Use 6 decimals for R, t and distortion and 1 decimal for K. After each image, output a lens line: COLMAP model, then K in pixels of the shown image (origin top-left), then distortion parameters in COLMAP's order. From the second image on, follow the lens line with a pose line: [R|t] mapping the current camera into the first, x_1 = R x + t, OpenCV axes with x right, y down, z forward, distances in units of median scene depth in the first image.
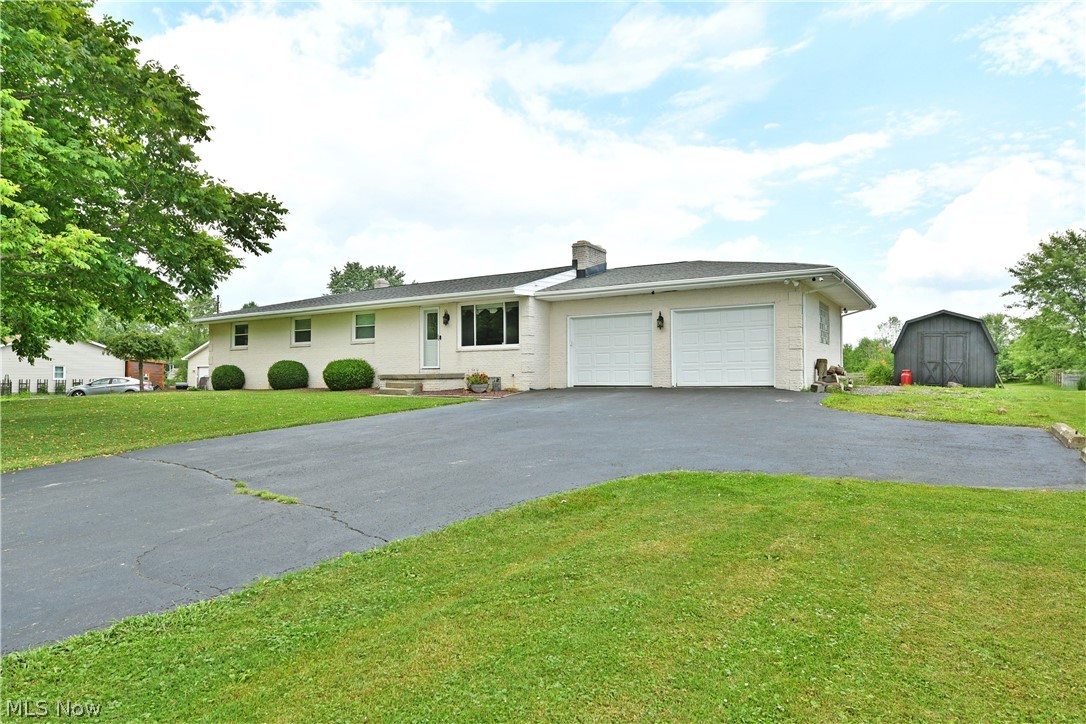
lens RADIAL K [[663.1, 0, 543.0], [0, 663.1, 362.0], [0, 0, 1]] dist [-0.005479, -0.000876]
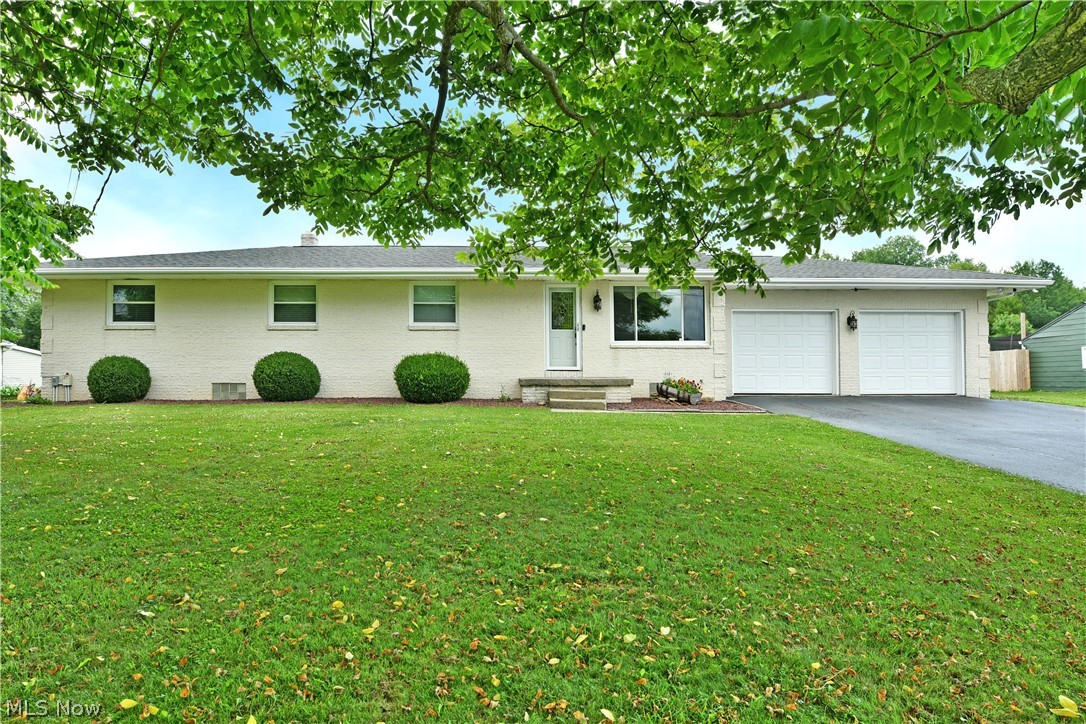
lens RADIAL K [[663.1, 0, 543.0], [0, 663.1, 362.0], [0, 0, 1]] dist [-0.005479, -0.000876]
pose [[0.826959, 0.022755, 0.561801, -0.593213], [-0.017509, 0.999738, -0.014721, 0.011471], [-0.561989, 0.002338, 0.827141, 0.441337]]
